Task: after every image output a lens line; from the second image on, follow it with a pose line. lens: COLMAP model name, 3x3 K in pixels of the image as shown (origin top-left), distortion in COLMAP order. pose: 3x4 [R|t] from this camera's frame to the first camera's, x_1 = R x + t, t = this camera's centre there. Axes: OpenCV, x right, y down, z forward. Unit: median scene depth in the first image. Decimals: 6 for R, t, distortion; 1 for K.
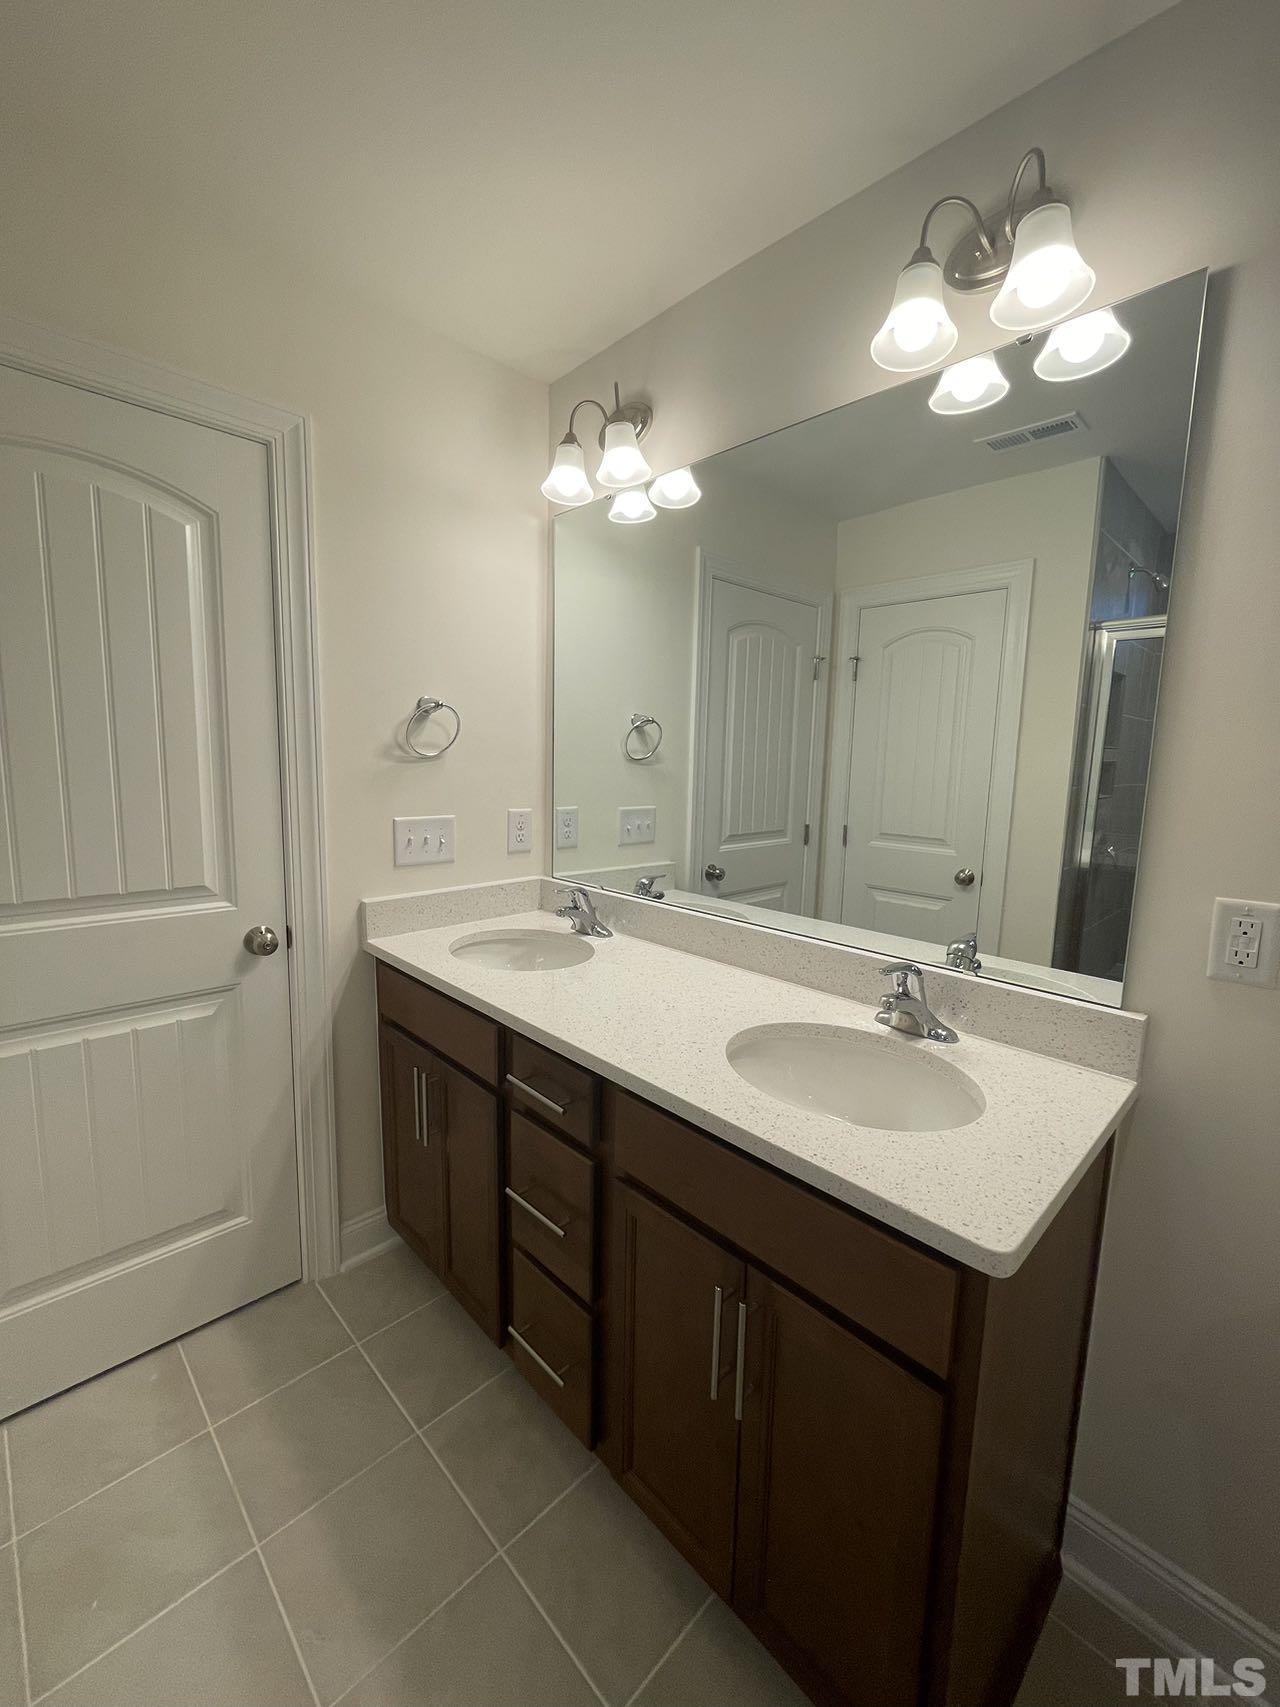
lens RADIAL K [[688.9, 0, 640.0], [0, 688.9, 853.5], [0, 0, 1]] dist [-0.005782, -0.000107]
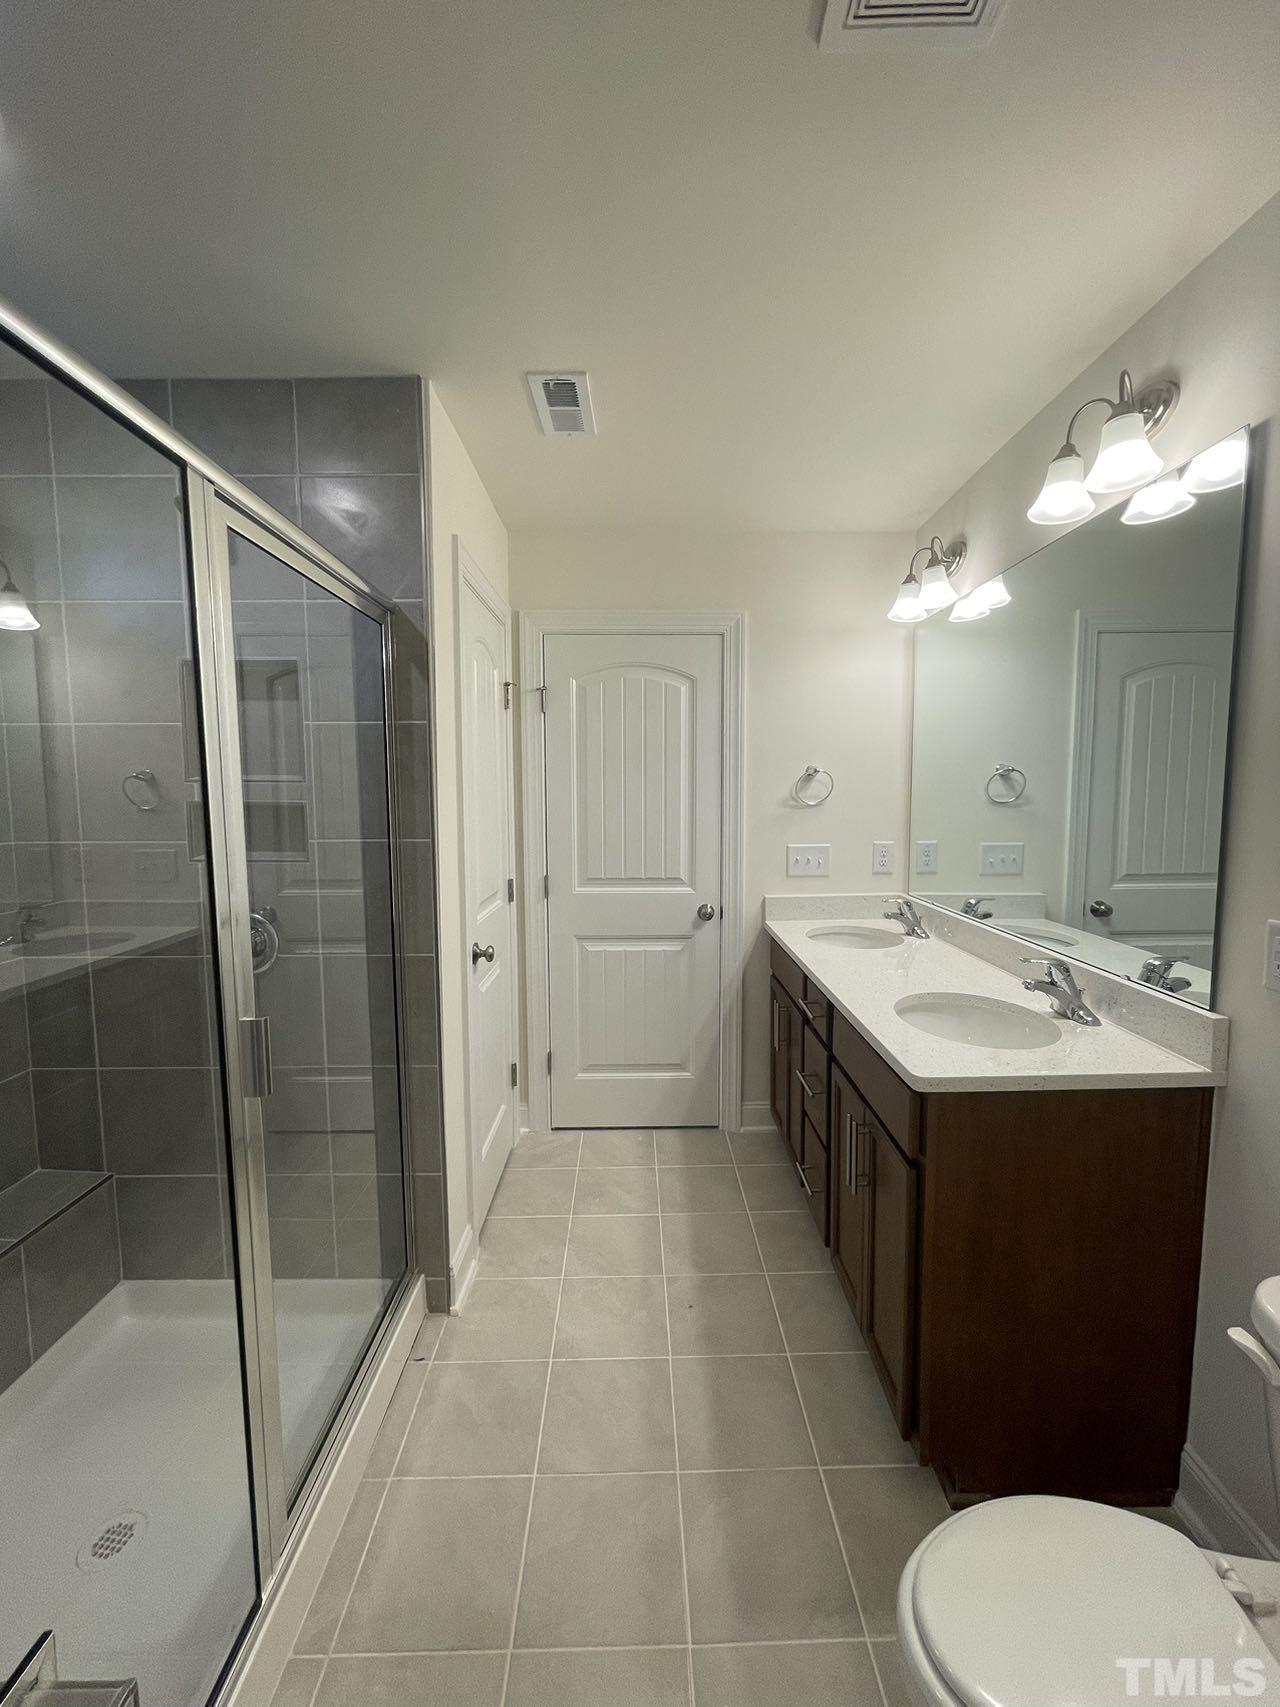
lens RADIAL K [[695.3, 0, 640.0], [0, 695.3, 853.5], [0, 0, 1]] dist [0.002183, 0.000061]
pose [[0.719363, 0.033608, -0.693821, 0.517356], [-0.072084, 0.997048, -0.026441, 0.035182], [0.690884, 0.069034, 0.719662, -0.372299]]
